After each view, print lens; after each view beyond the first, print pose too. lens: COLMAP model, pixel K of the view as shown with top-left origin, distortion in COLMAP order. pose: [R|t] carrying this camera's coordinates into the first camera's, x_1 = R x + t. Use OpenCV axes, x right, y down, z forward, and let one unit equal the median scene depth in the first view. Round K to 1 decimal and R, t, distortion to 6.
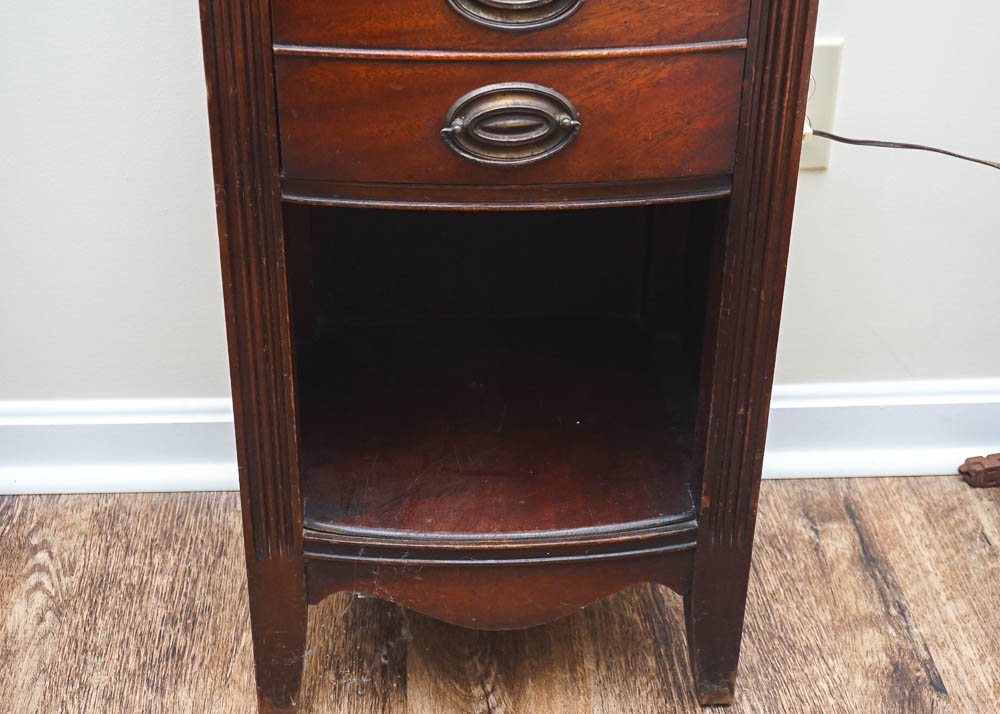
lens RADIAL K [[1579.1, 0, 497.6], [0, 1579.1, 361.7], [0, 0, 1]] dist [0.009434, 0.000000]
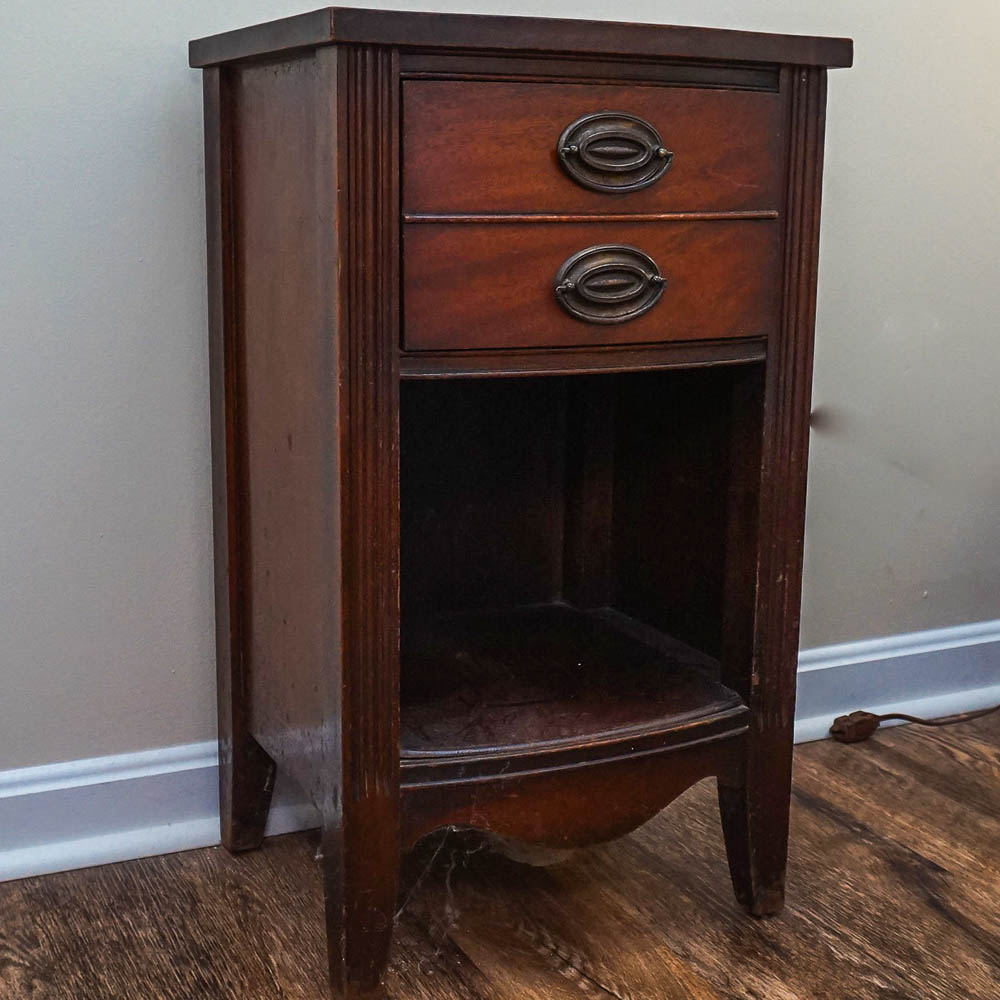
lens RADIAL K [[1579.9, 0, 497.2], [0, 1579.9, 500.6], [0, 0, 1]] dist [0.002274, 0.000000]
pose [[0.926119, -0.083715, 0.367825, -0.464541], [0.196388, 0.939506, -0.280644, 0.274460], [-0.322079, 0.332146, 0.886535, 0.099307]]
